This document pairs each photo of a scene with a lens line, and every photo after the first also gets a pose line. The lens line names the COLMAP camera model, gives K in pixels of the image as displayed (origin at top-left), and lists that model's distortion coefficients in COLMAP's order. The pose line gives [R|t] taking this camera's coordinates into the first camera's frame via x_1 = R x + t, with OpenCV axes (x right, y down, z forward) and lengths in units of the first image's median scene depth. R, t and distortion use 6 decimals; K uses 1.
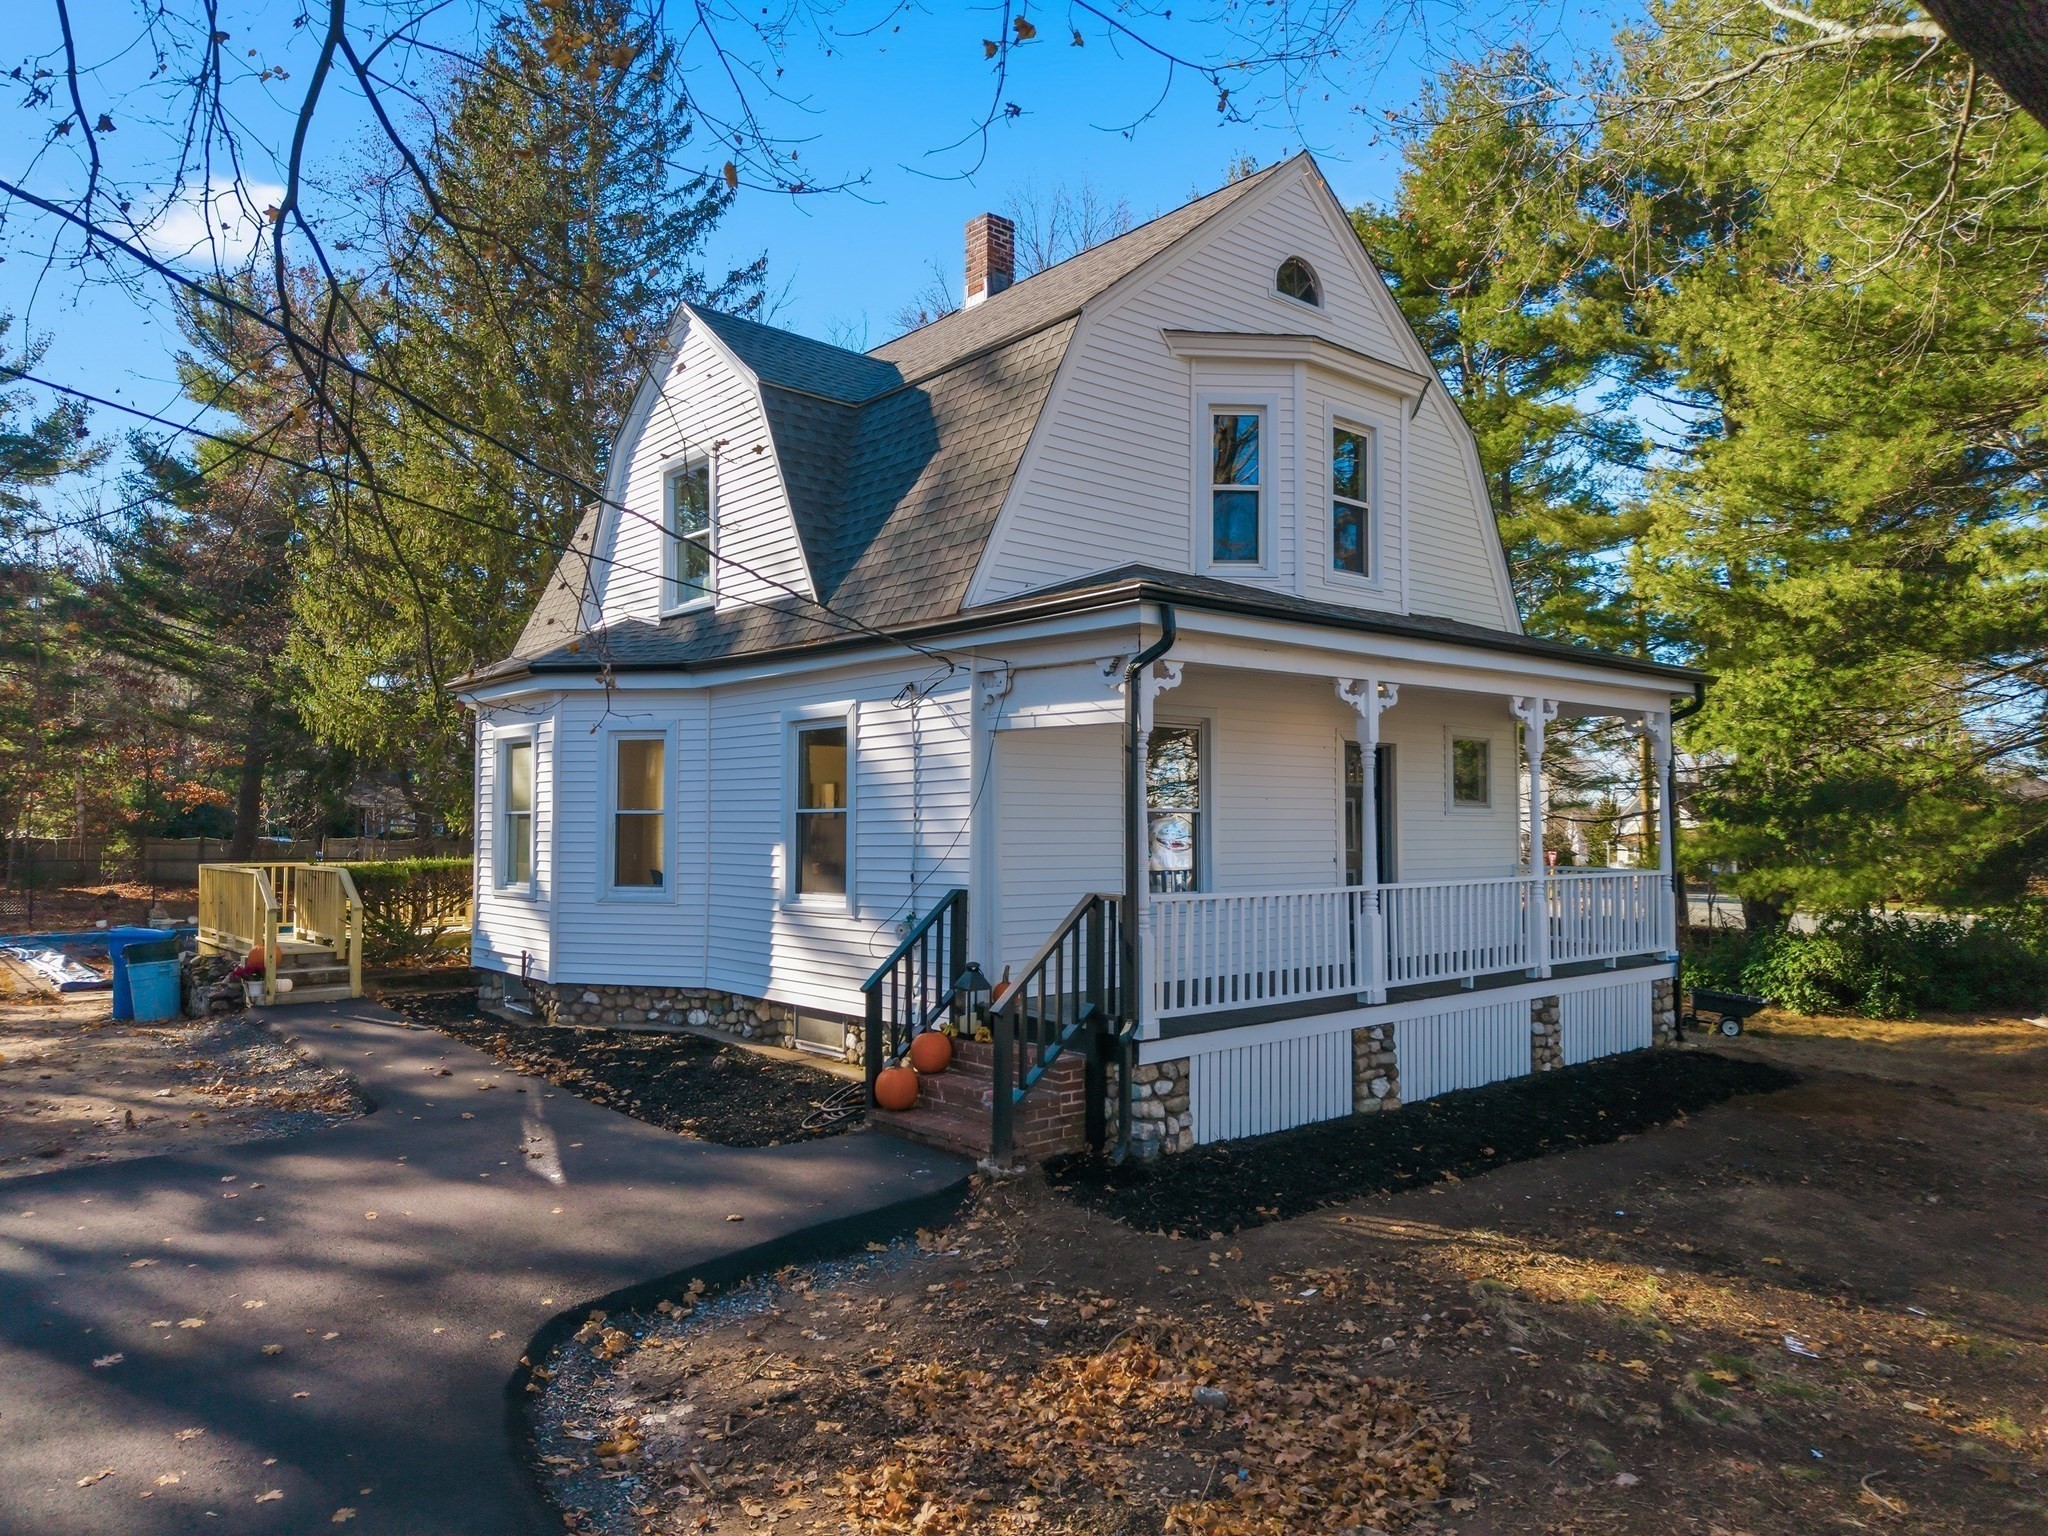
lens RADIAL K [[1385.4, 0, 1024.0], [0, 1385.4, 768.0], [0, 0, 1]] dist [0.013809, -0.025921]
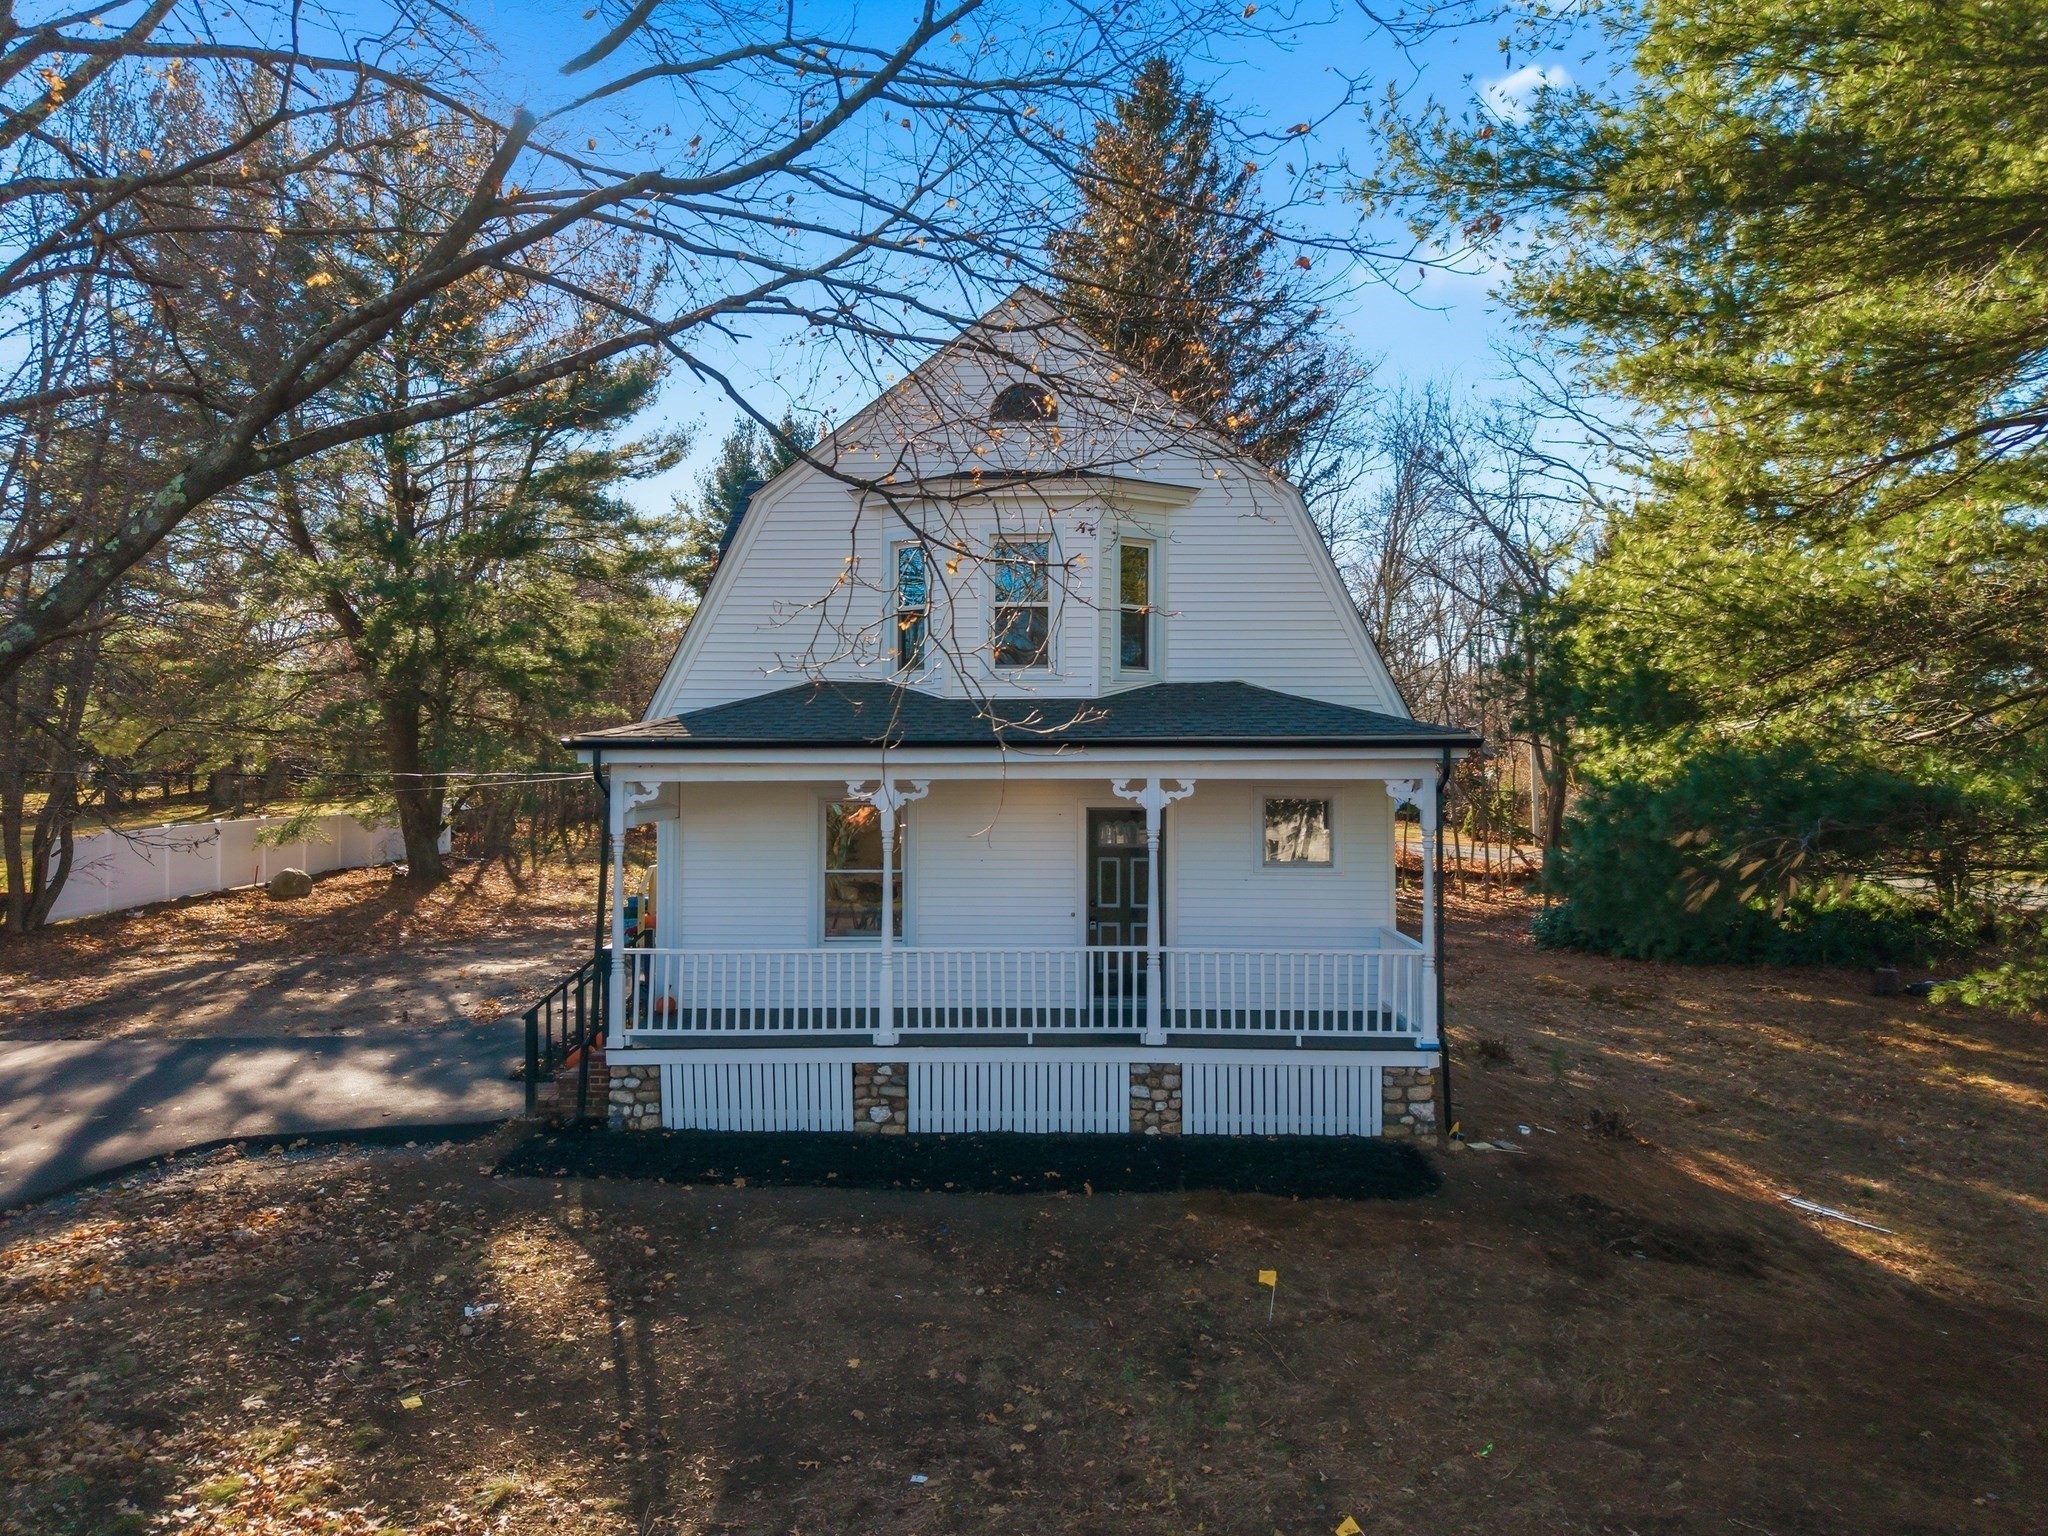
lens RADIAL K [[1428.5, 0, 1038.6], [0, 1428.5, 792.8], [0, 0, 1]] dist [0.010985, -0.024598]
pose [[0.728692, 0.014675, -0.684684, 1.262592], [0.036113, 0.997556, 0.059816, -0.127863], [0.683888, -0.068313, 0.726381, 0.205186]]
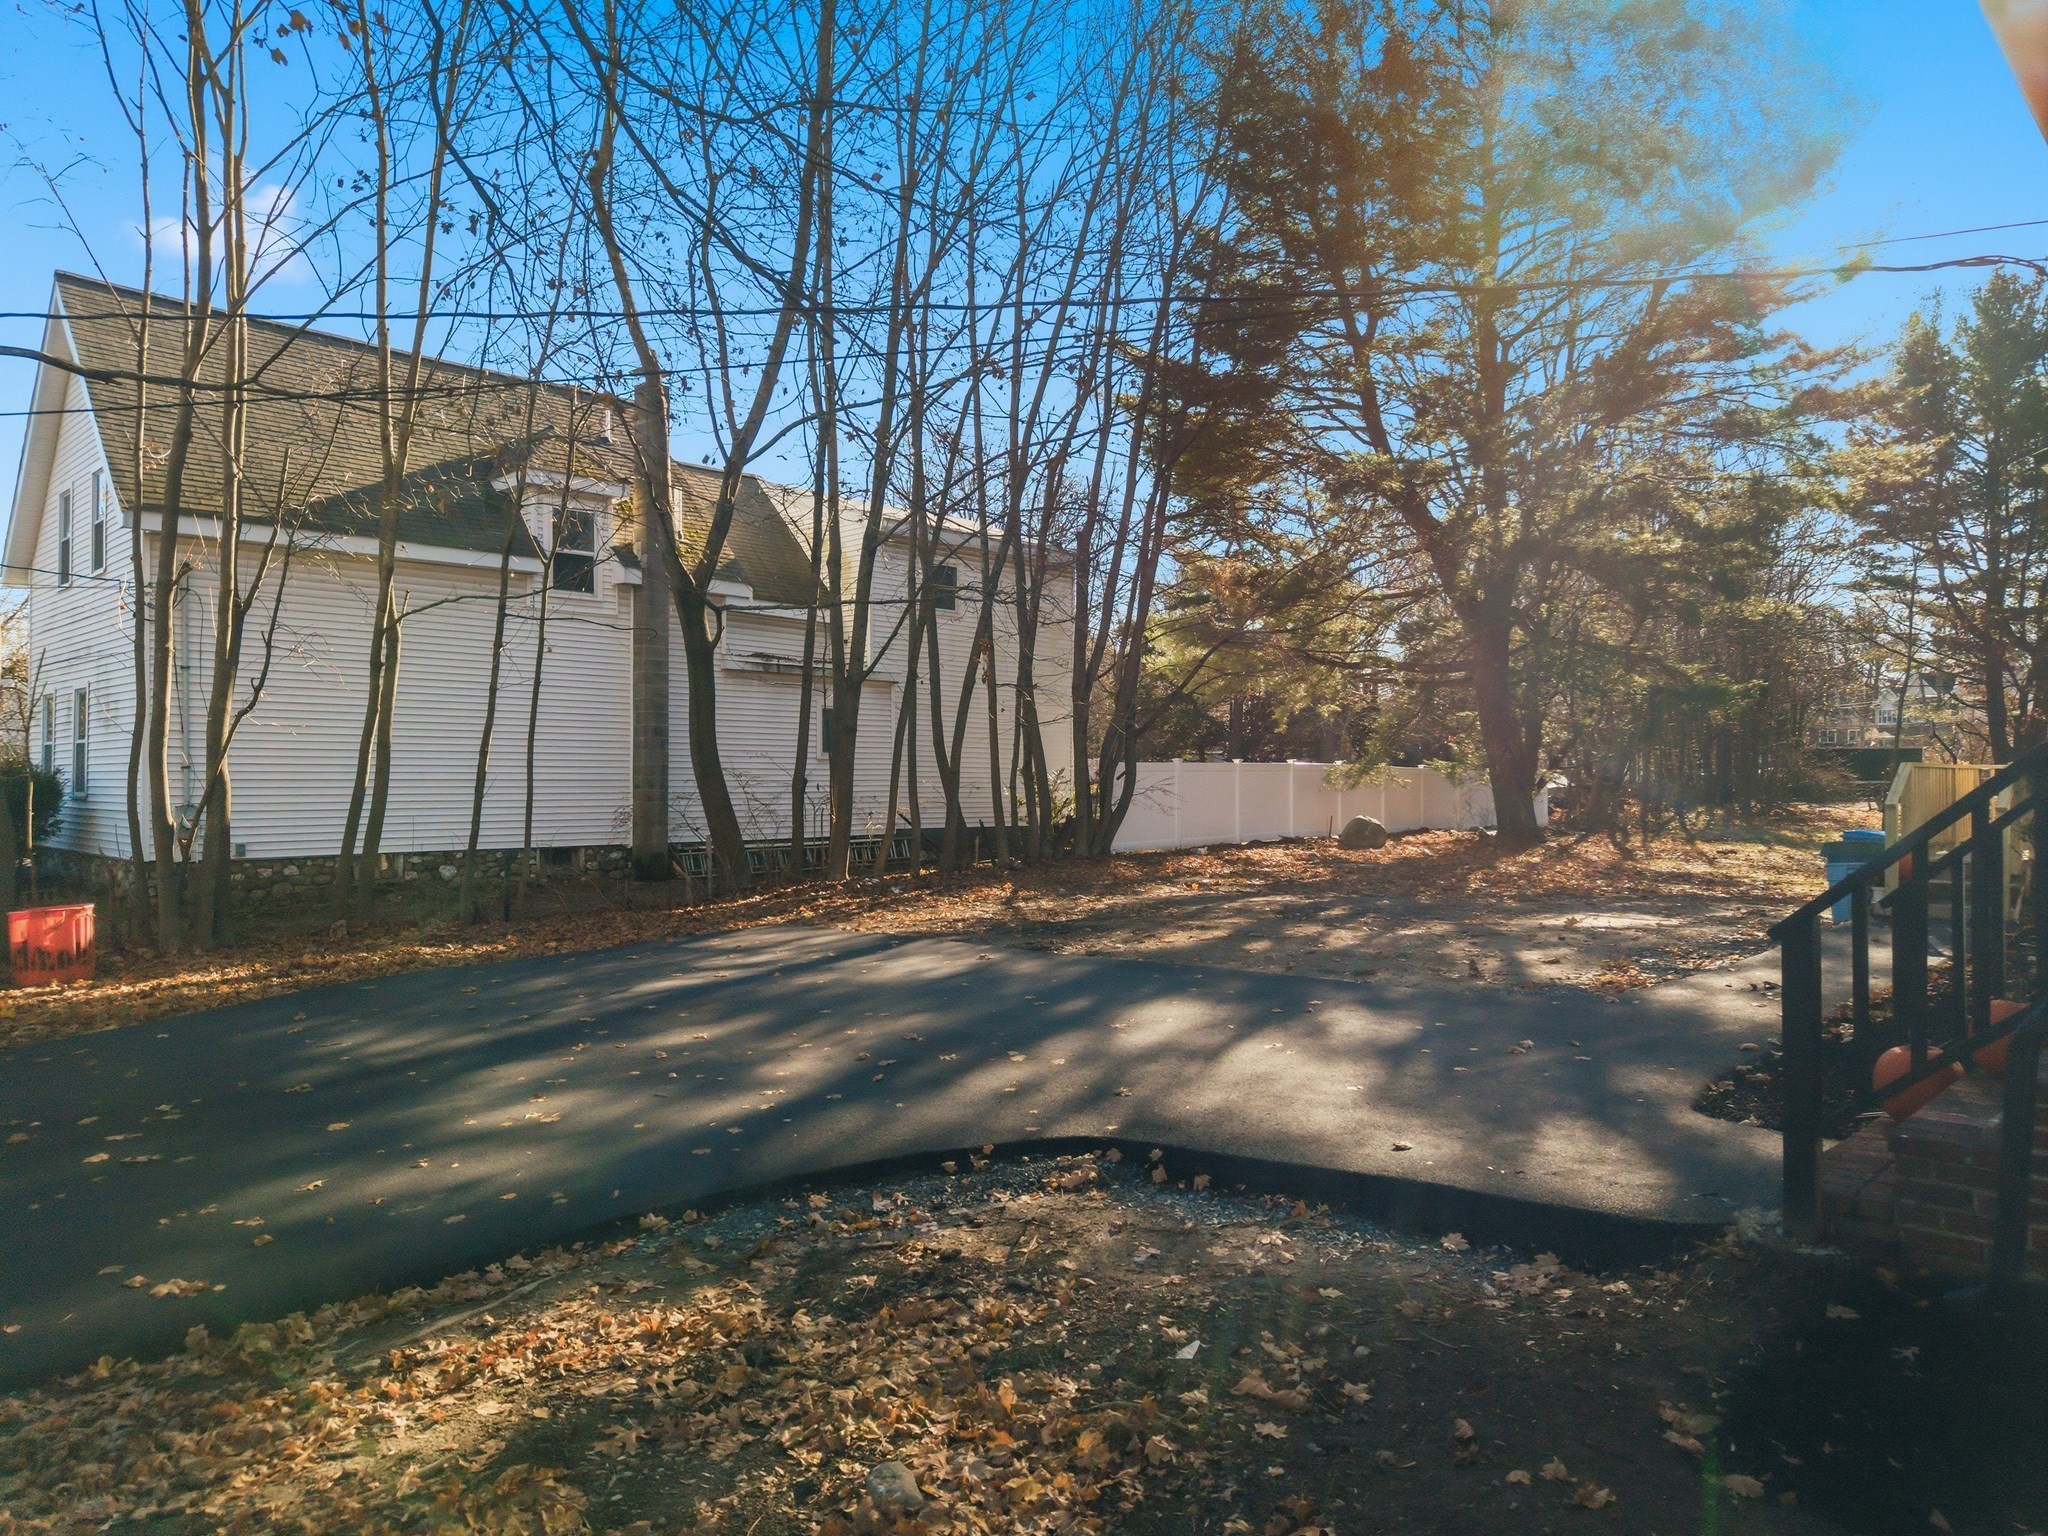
lens RADIAL K [[1385.4, 0, 1024.0], [0, 1385.4, 768.0], [0, 0, 1]] dist [0.013809, -0.025921]
pose [[0.067417, -0.010210, -0.997673, 0.405329], [0.045942, 0.998919, -0.007118, 0.087802], [0.996667, -0.045355, 0.067813, 0.575835]]
